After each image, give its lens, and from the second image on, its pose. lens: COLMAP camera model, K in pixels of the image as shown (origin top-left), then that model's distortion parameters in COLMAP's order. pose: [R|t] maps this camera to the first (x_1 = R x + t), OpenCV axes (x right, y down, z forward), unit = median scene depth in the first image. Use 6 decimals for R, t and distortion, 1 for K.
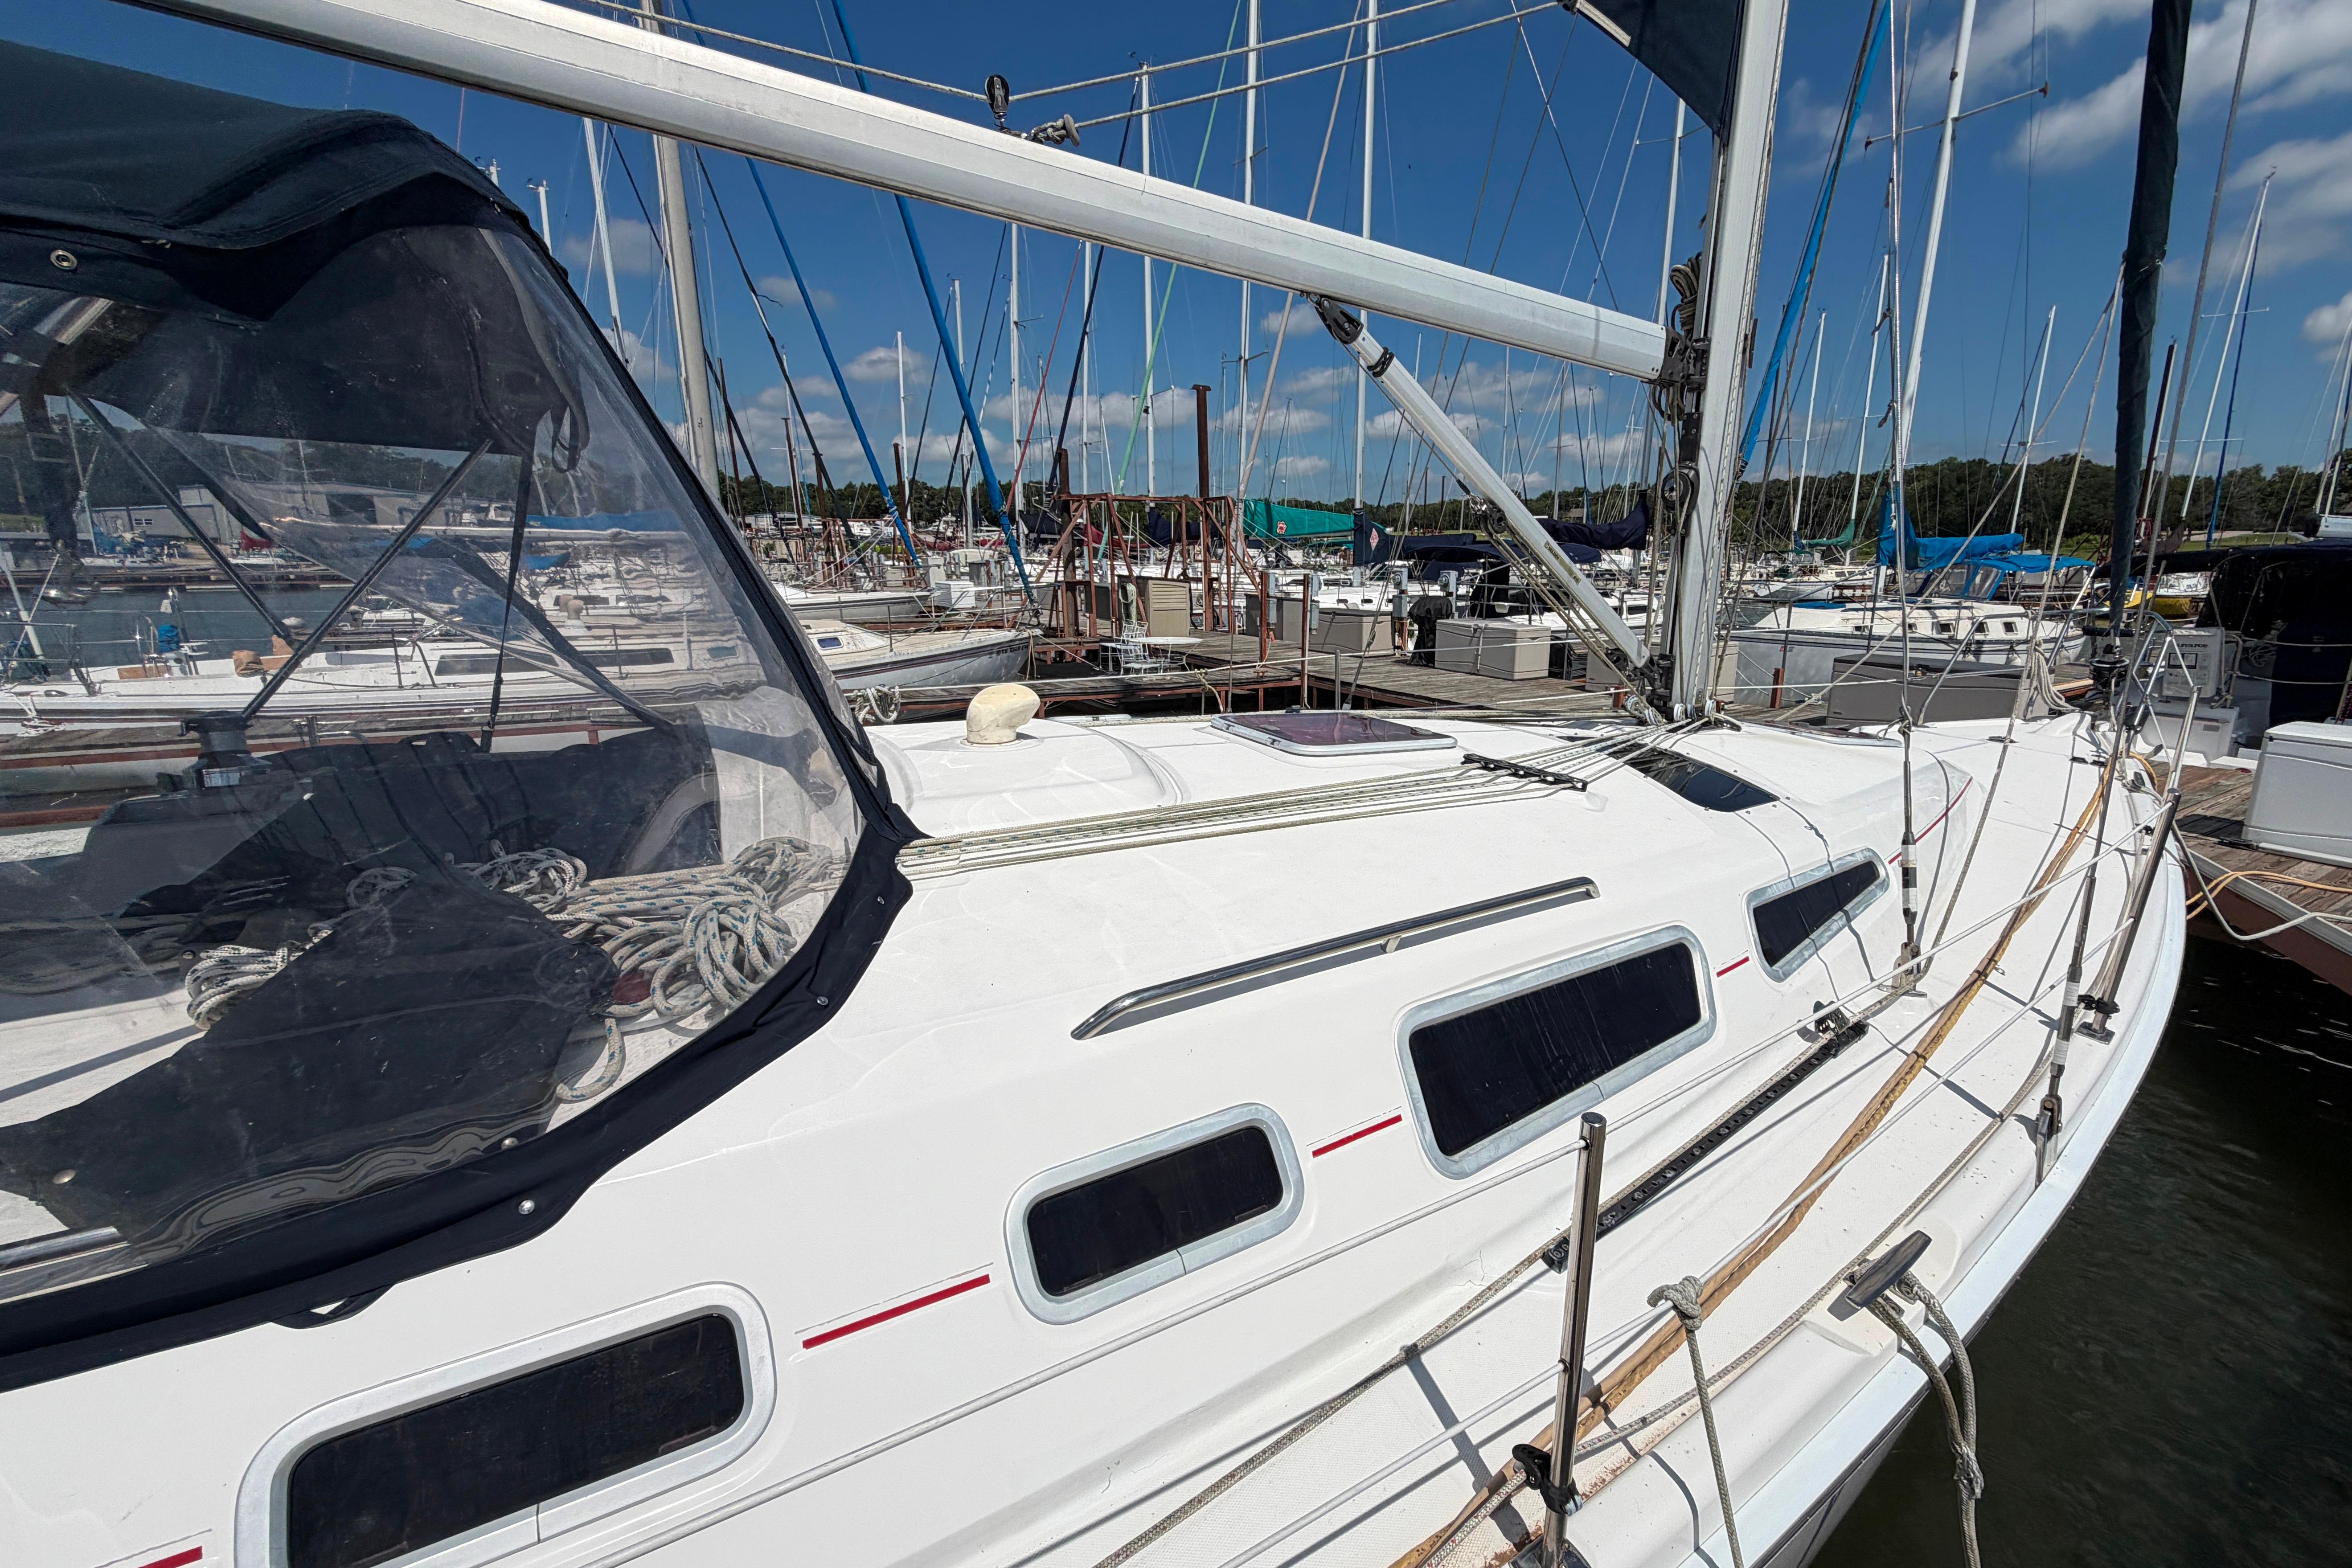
lens RADIAL K [[858.5, 0, 1246.5], [0, 858.5, 815.7], [0, 0, 1]] dist [-0.007665, -0.000024]
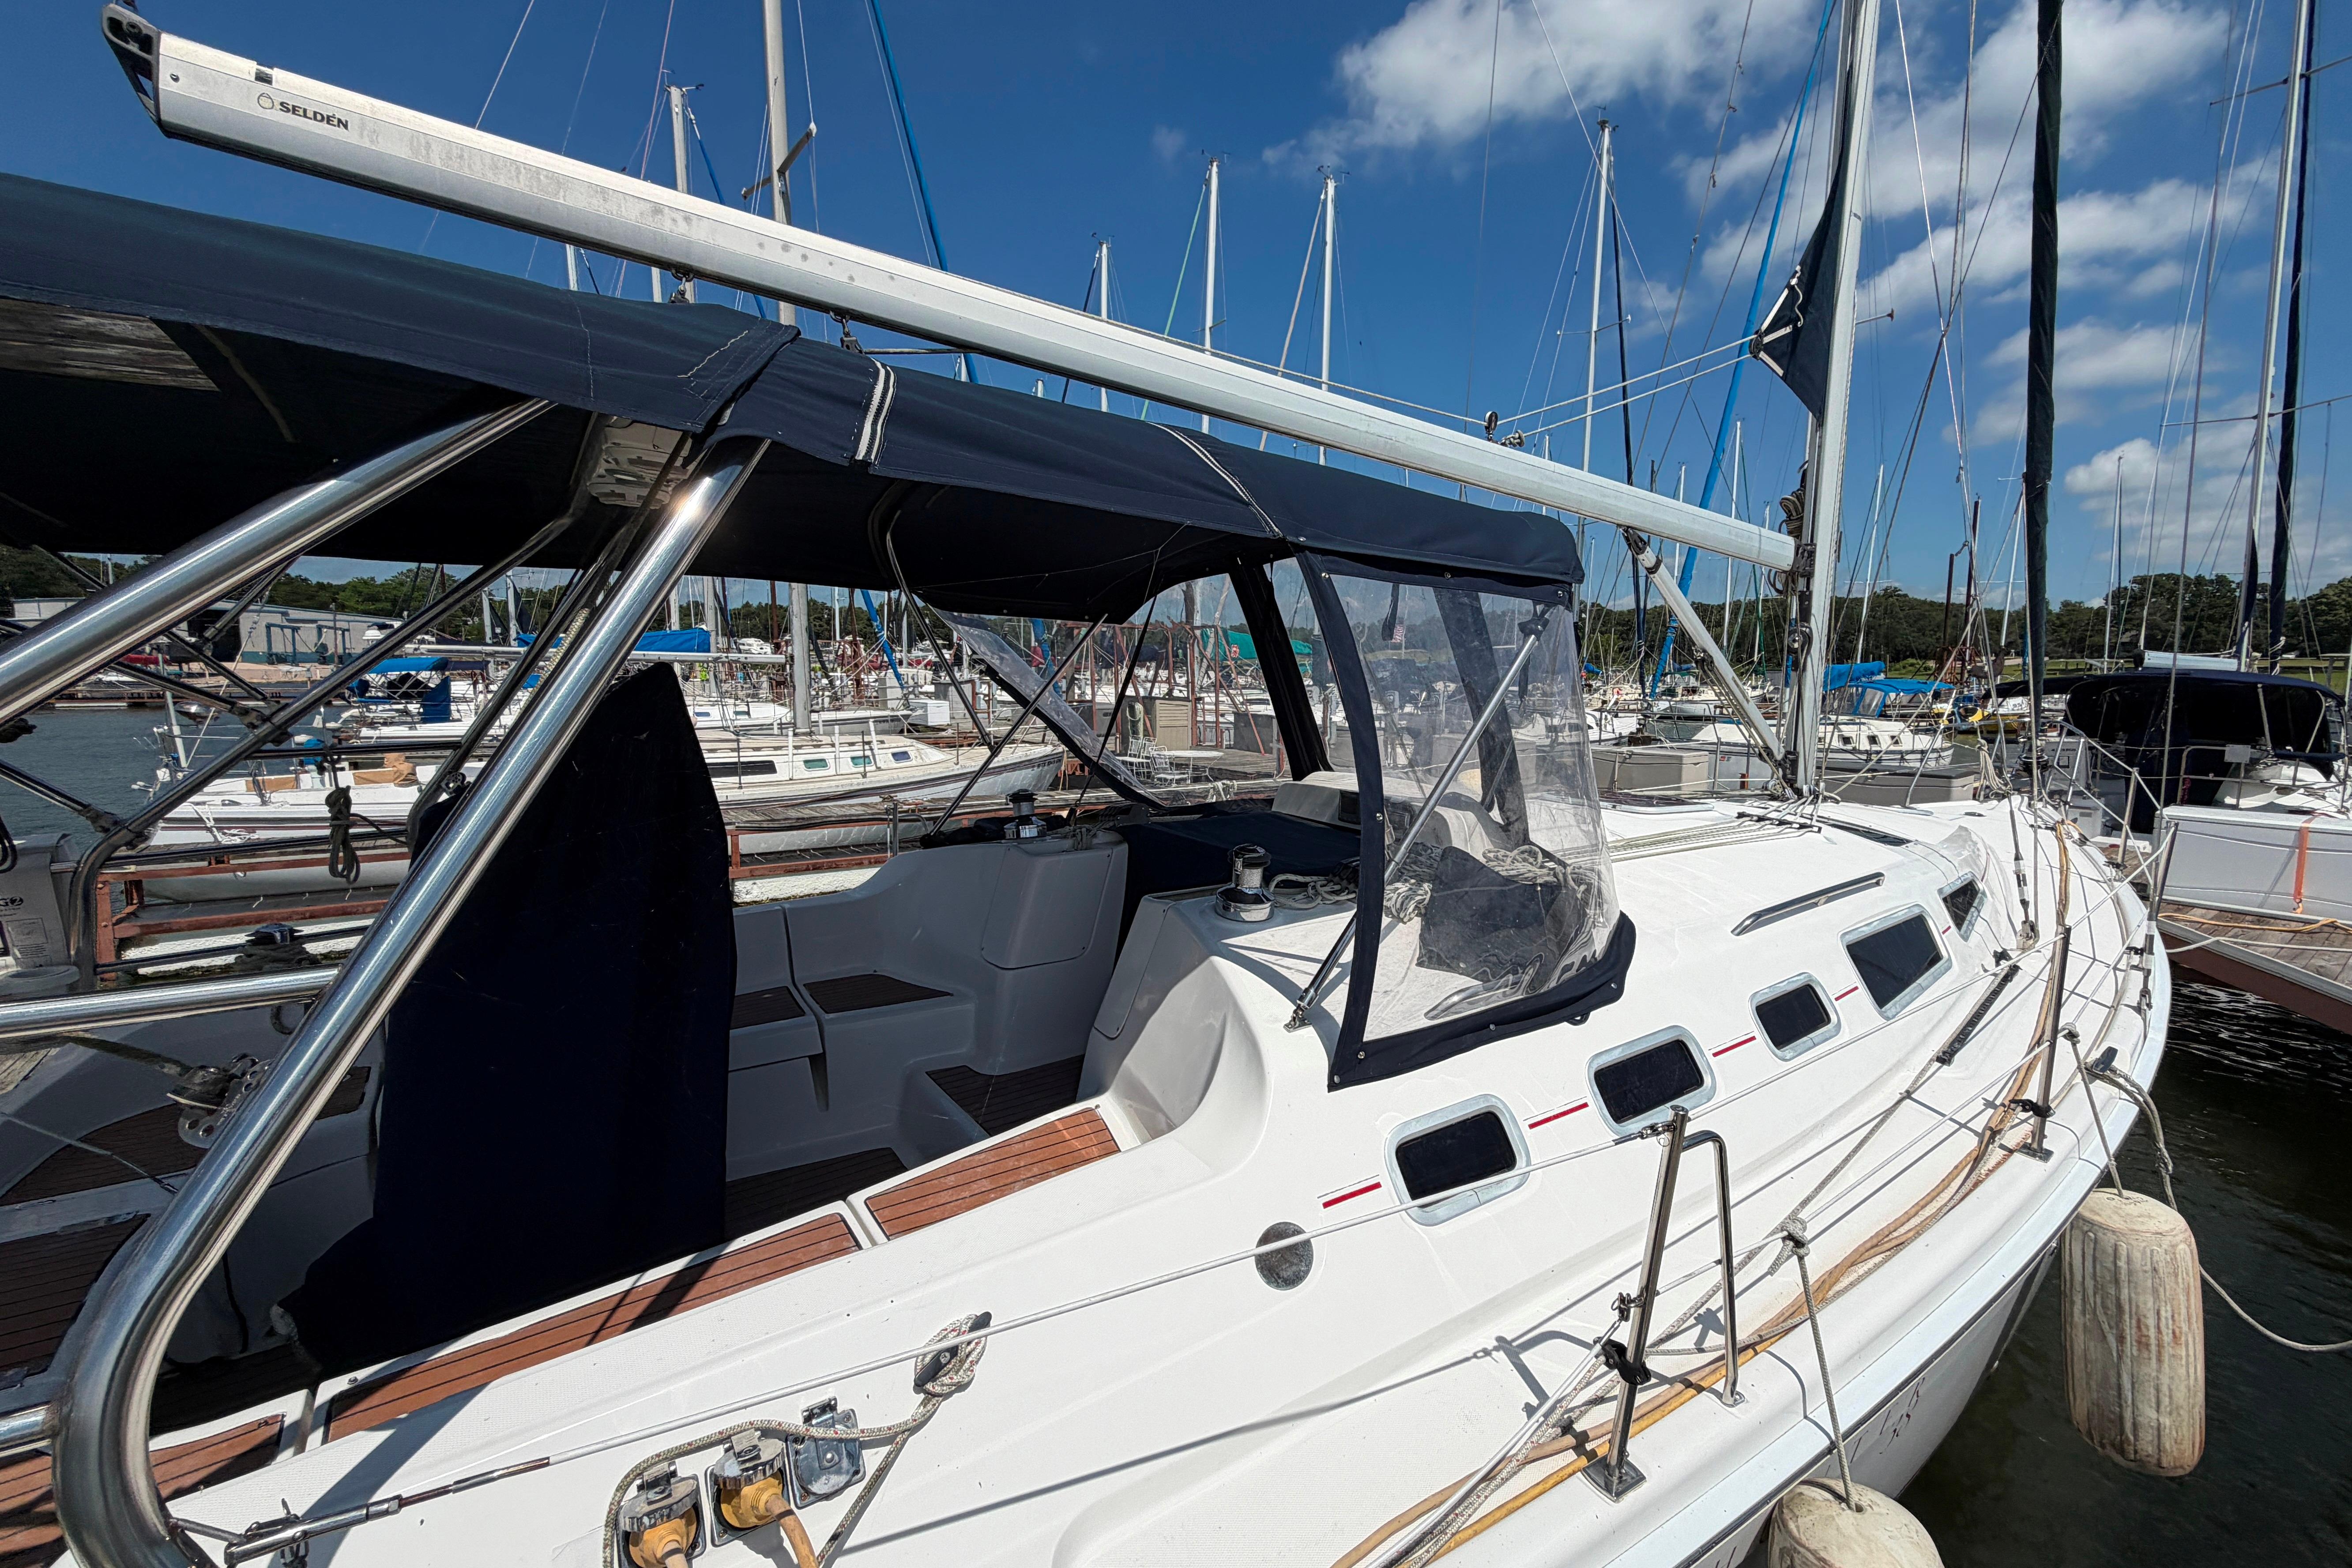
lens RADIAL K [[905.4, 0, 1220.9], [0, 905.4, 840.9], [0, 0, 1]] dist [0.000083, 0.000091]
pose [[0.993031, -0.015437, 0.116839, -0.371145], [0.028382, 0.993531, -0.109953, 0.056891], [-0.114386, 0.112503, 0.987046, -0.212011]]
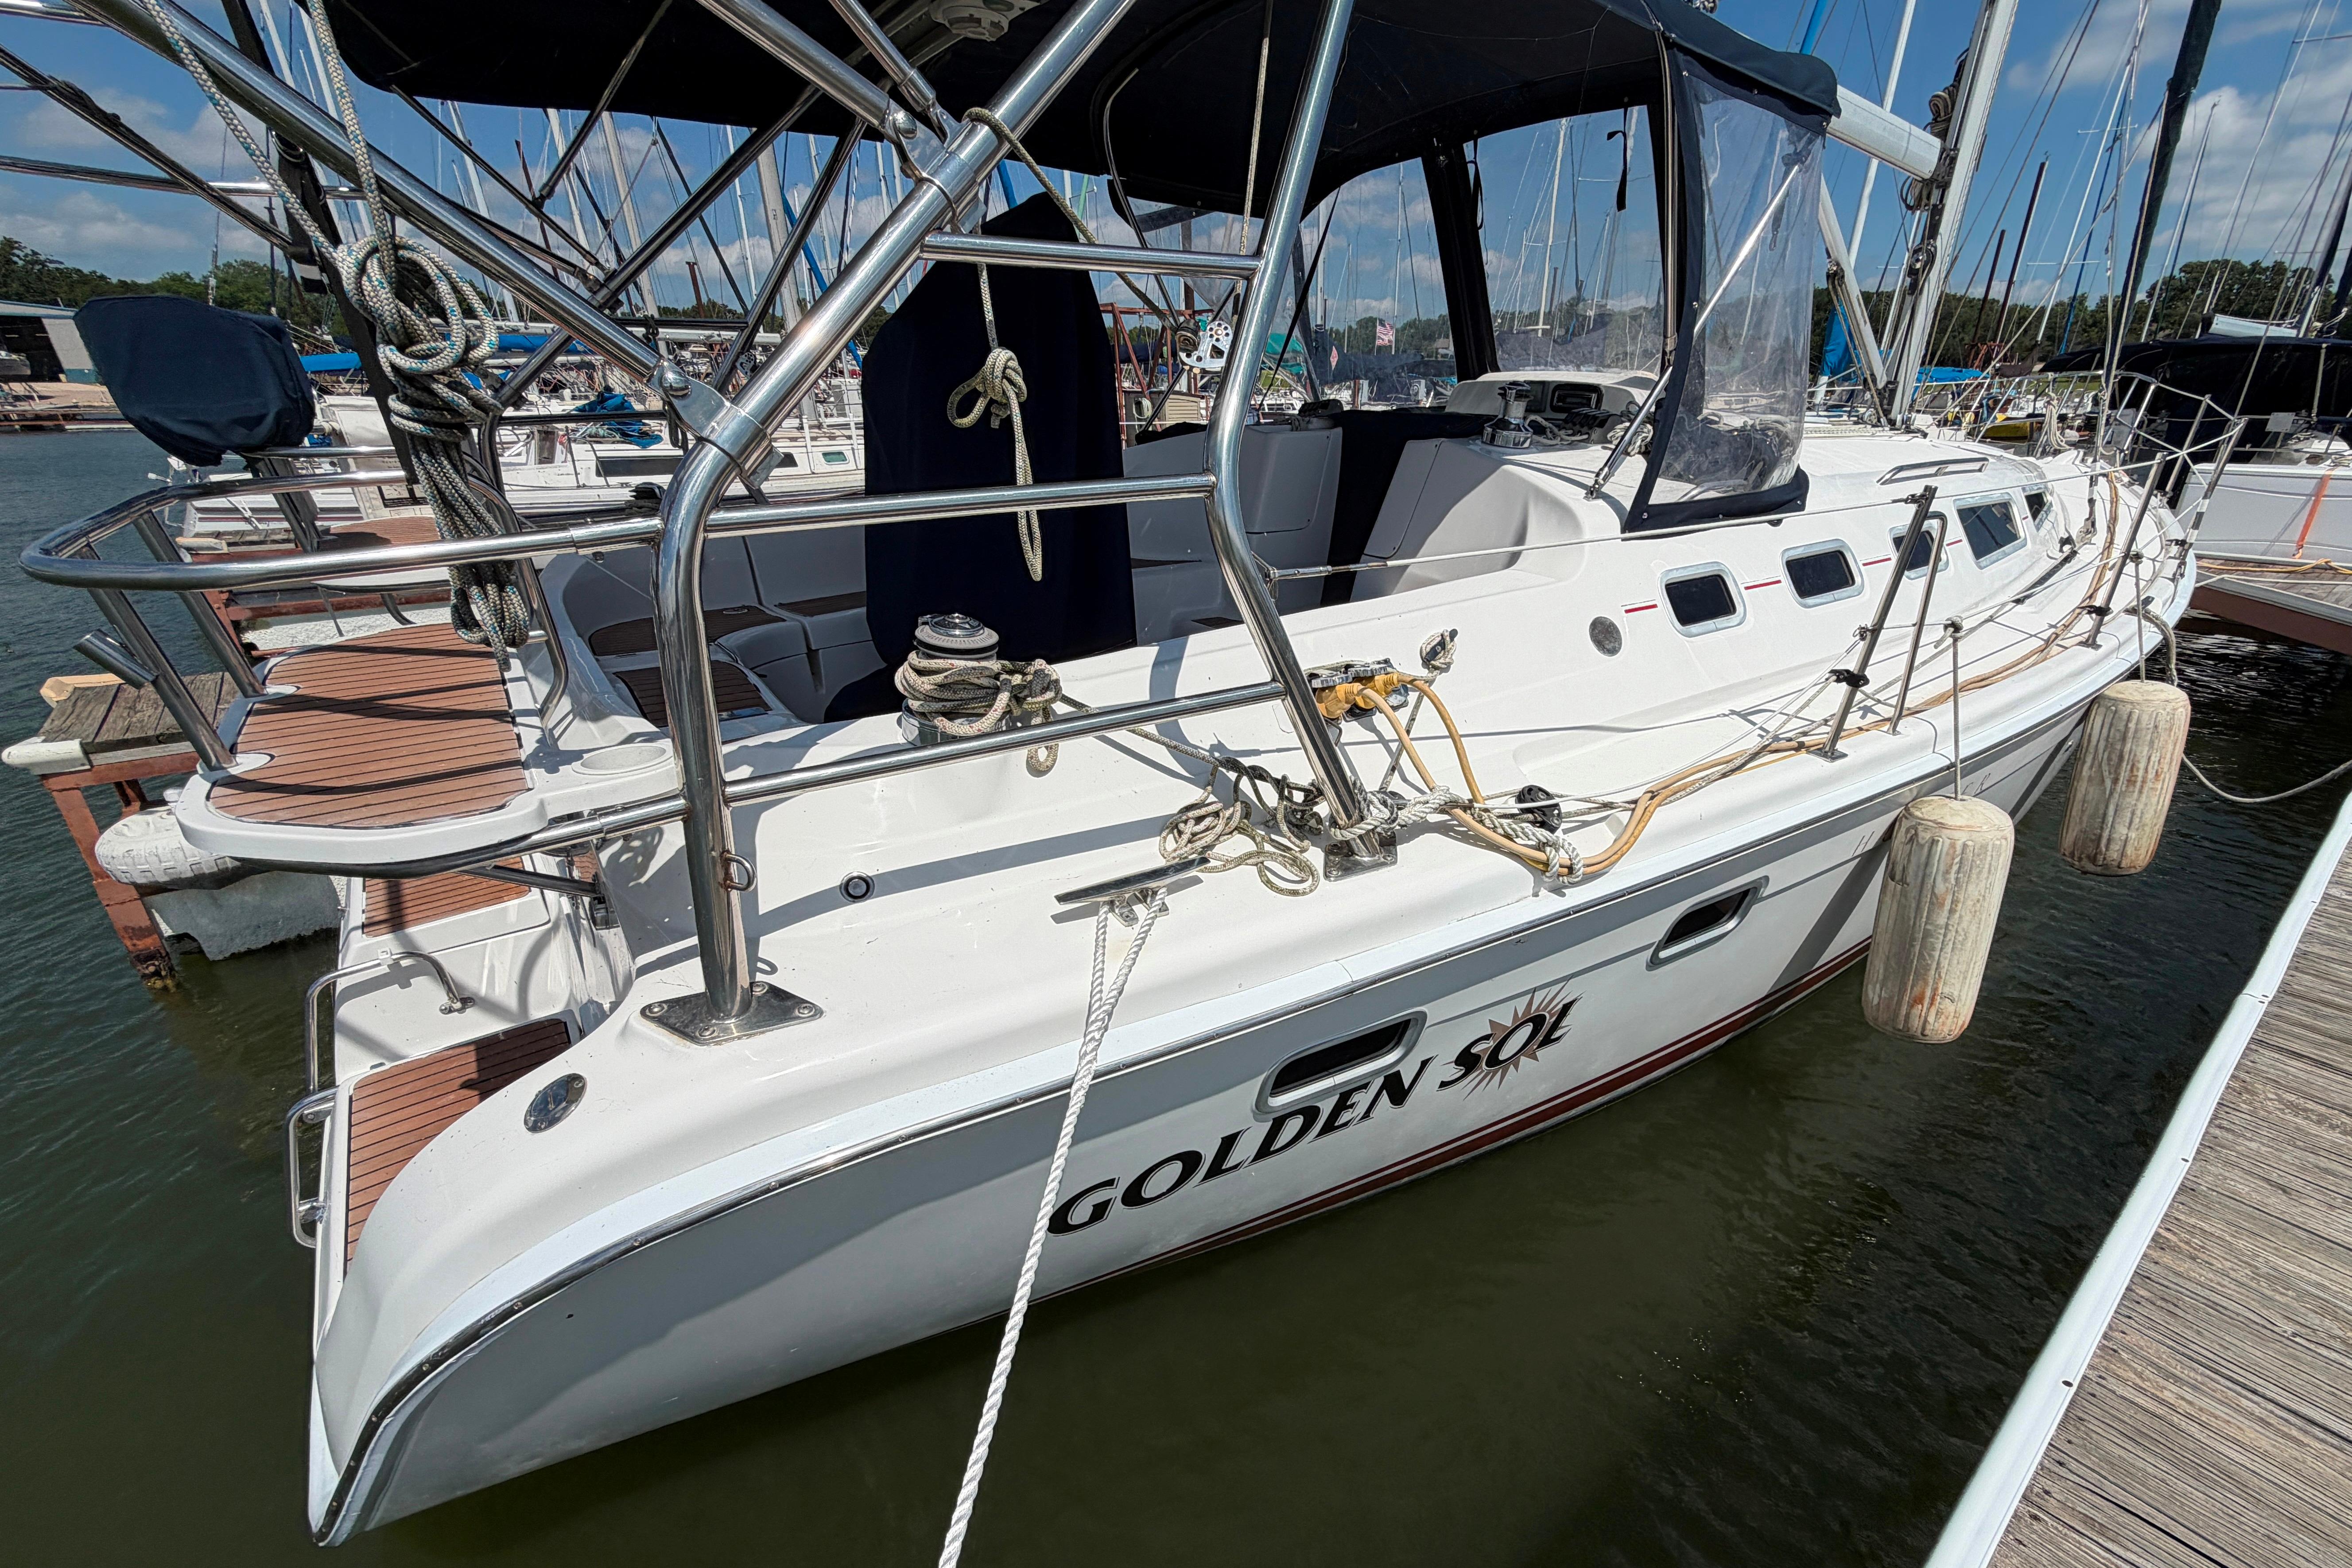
lens RADIAL K [[905.5, 0, 1220.9], [0, 905.5, 840.9], [0, 0, 1]] dist [0.000083, 0.000091]
pose [[0.989746, -0.060693, 0.129301, -0.544293], [0.037714, 0.984152, 0.173268, 0.165657], [-0.137768, -0.166615, 0.976350, -0.305171]]
